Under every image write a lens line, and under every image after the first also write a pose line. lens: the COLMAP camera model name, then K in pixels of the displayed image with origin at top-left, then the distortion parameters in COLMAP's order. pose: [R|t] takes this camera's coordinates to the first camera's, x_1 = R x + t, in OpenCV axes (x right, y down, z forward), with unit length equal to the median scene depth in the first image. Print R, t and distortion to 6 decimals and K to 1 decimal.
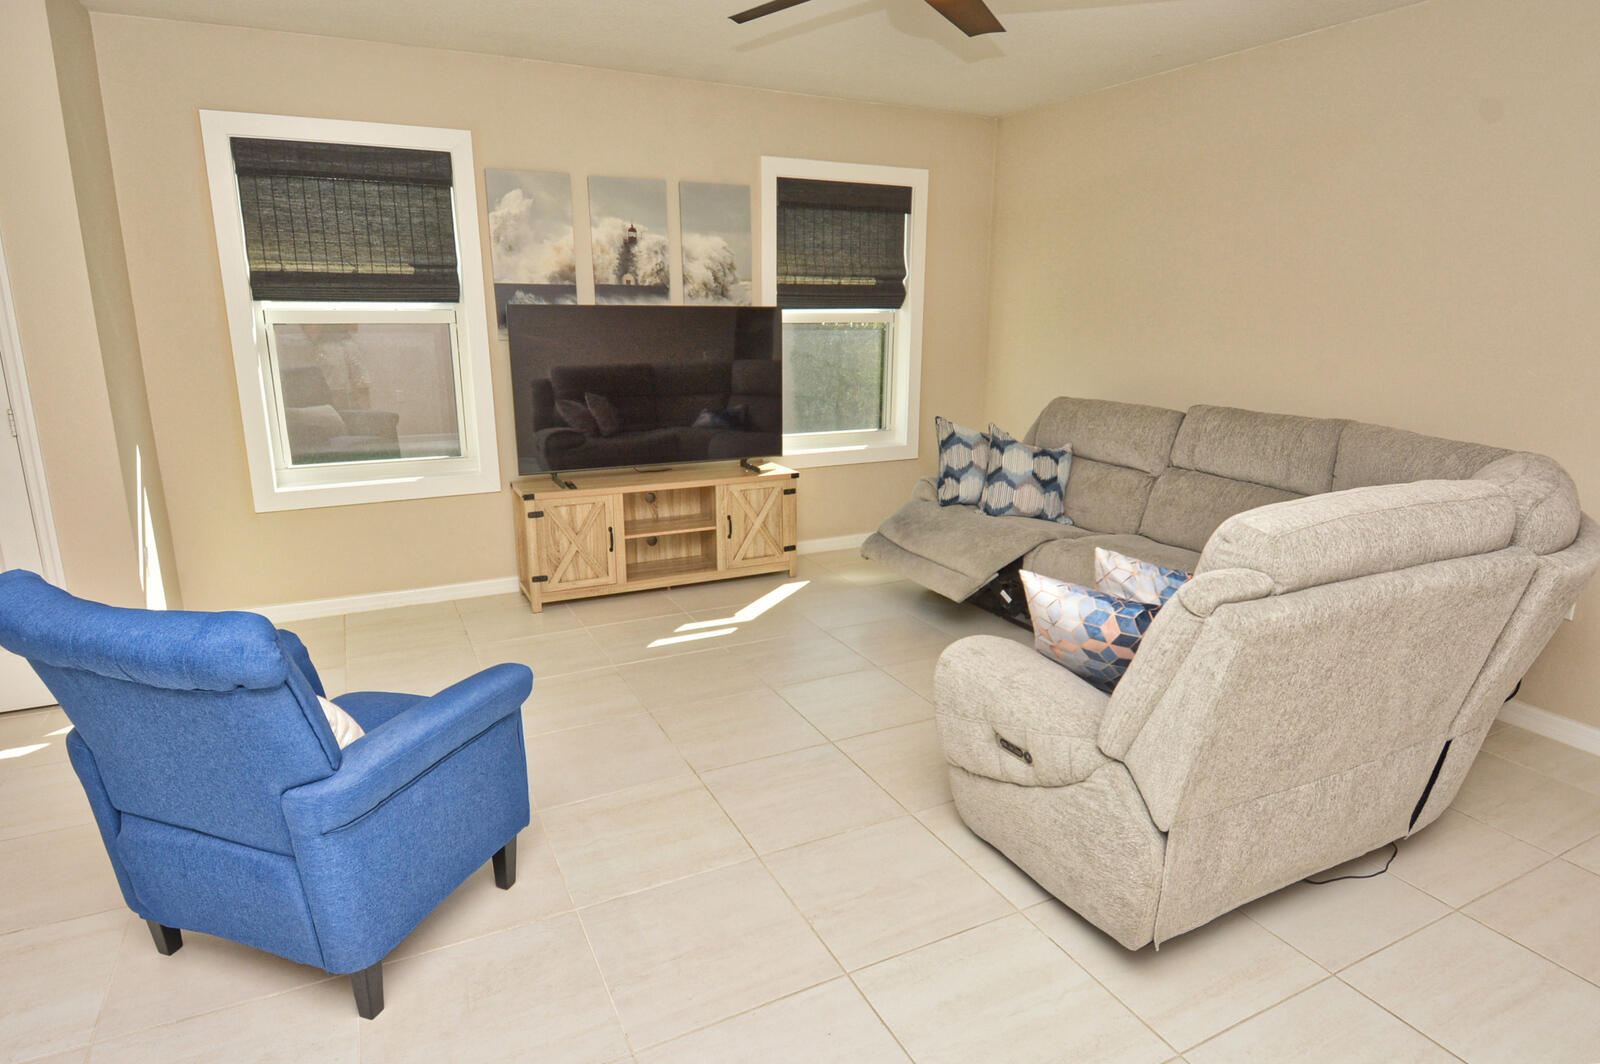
lens RADIAL K [[867.8, 0, 800.0], [0, 867.8, 532.0], [0, 0, 1]] dist [0.020409, -0.029617]
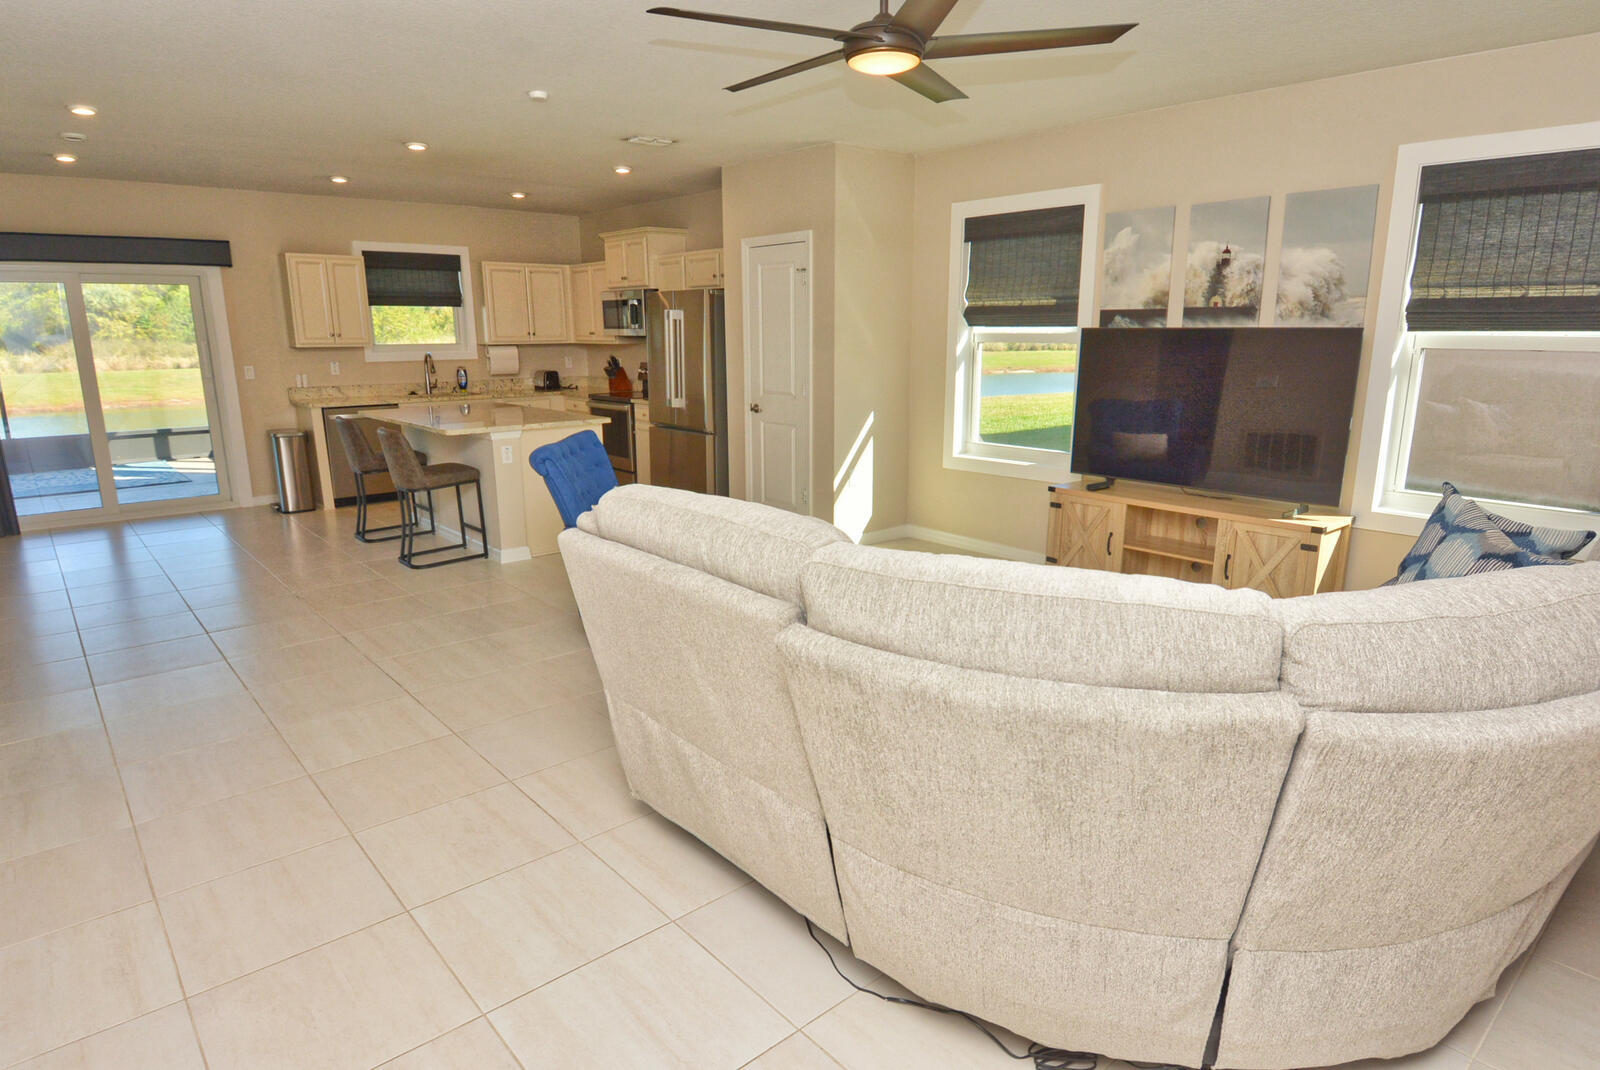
lens RADIAL K [[903.4, 0, 810.2], [0, 903.4, 548.2], [0, 0, 1]] dist [0.019810, -0.034038]
pose [[0.263359, 0.229799, -0.936928, 0.725836], [-0.224259, 0.959191, 0.172222, -0.094432], [0.938269, 0.164759, 0.304146, 0.296496]]
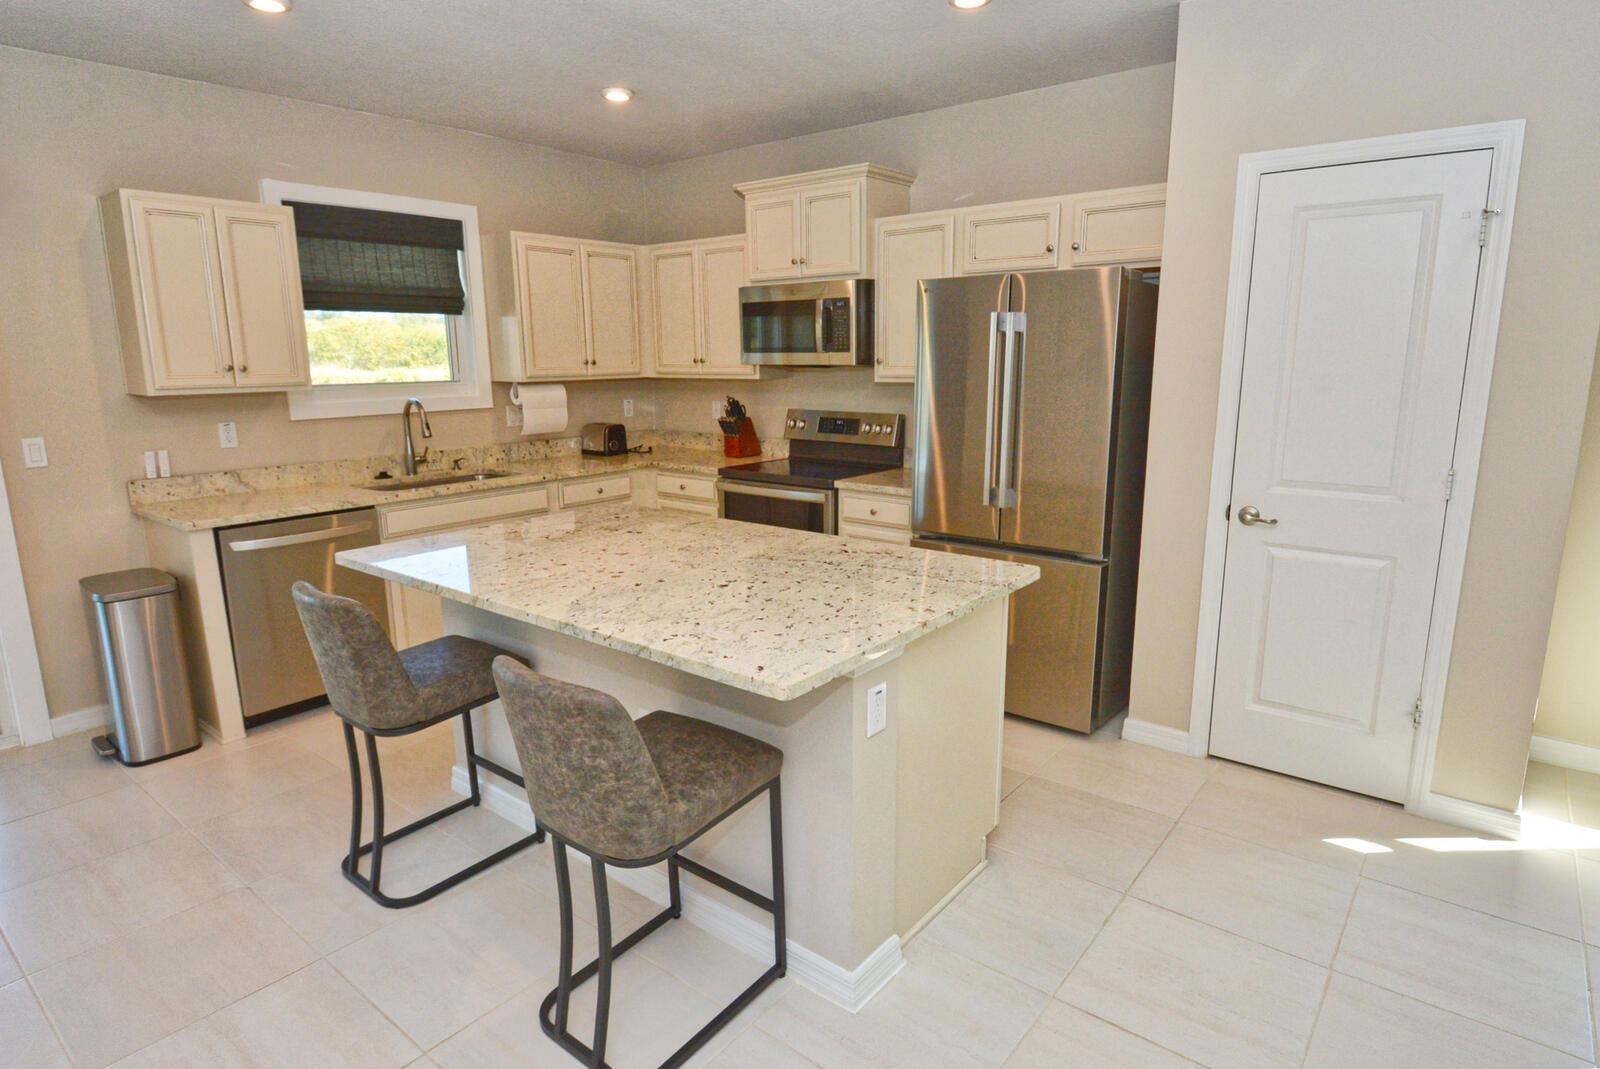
lens RADIAL K [[867.8, 0, 800.0], [0, 867.8, 534.5], [0, 0, 1]] dist [0.020409, -0.029617]
pose [[0.427605, 0.184022, -0.885037, -0.274742], [-0.204670, 0.973344, 0.103497, -0.023908], [0.880491, 0.136885, 0.453870, 0.020753]]
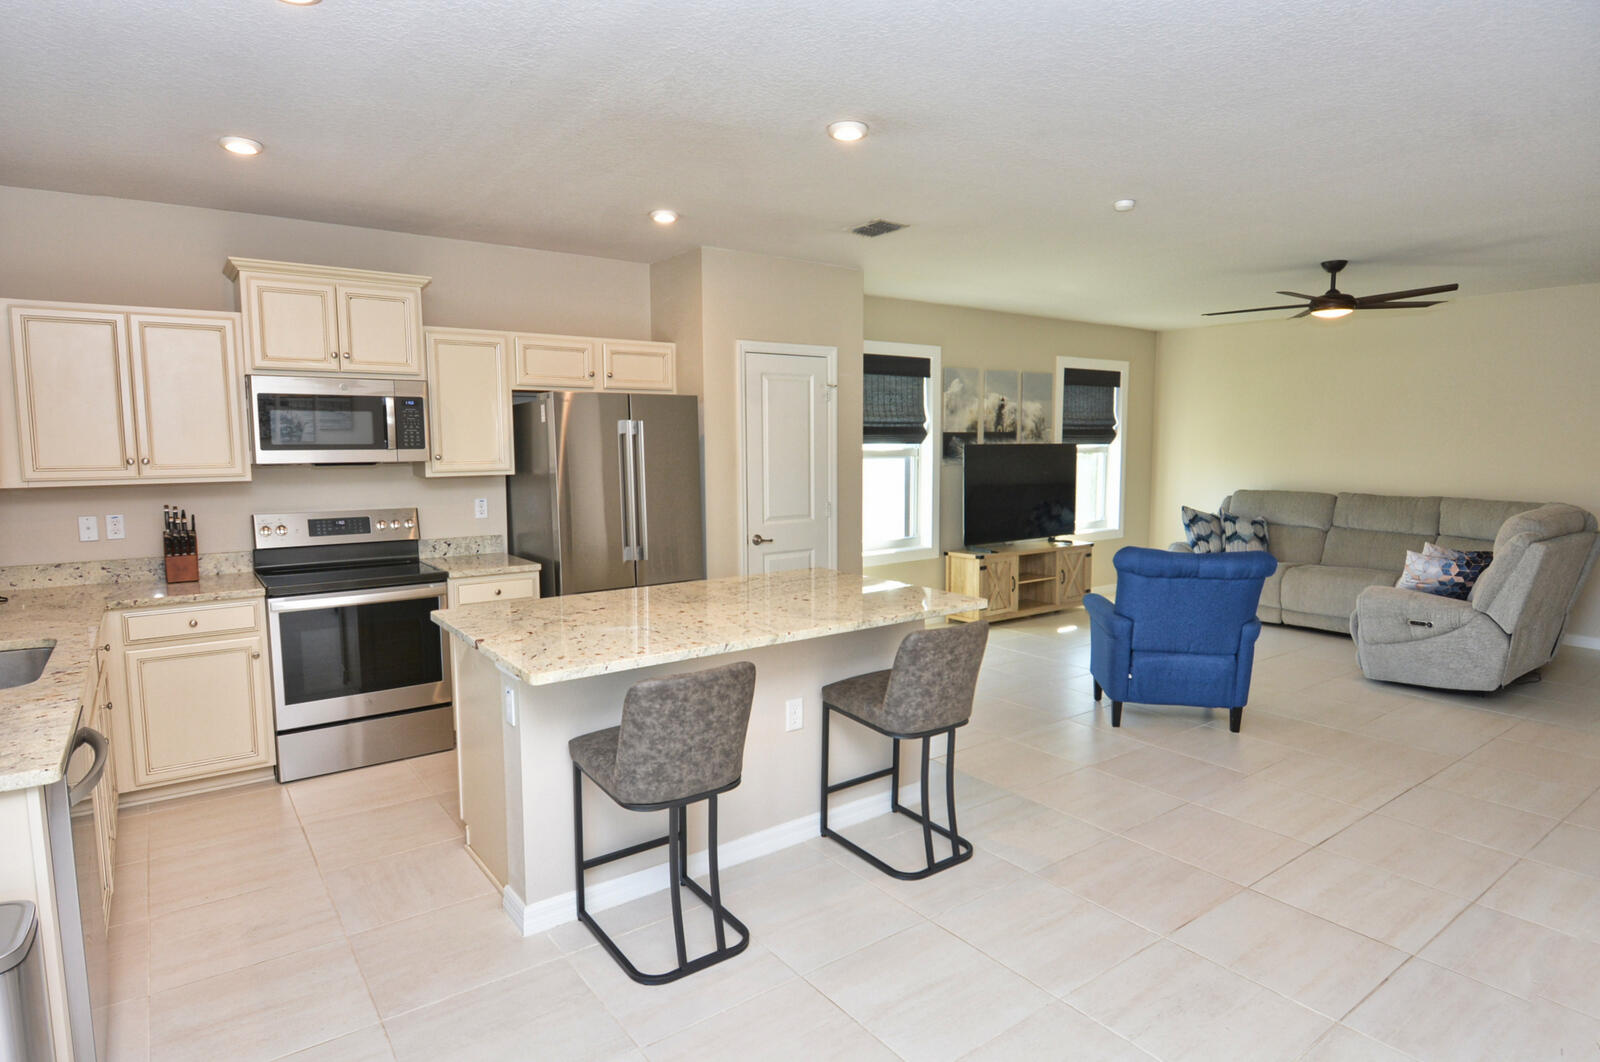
lens RADIAL K [[856.1, 0, 800.0], [0, 856.1, 531.0], [0, 0, 1]] dist [0.002874, -0.000117]
pose [[0.986894, -0.026289, 0.159215, -0.844751], [0.049201, 0.988682, -0.141726, 0.115200], [-0.153687, 0.147702, 0.977018, -0.509814]]
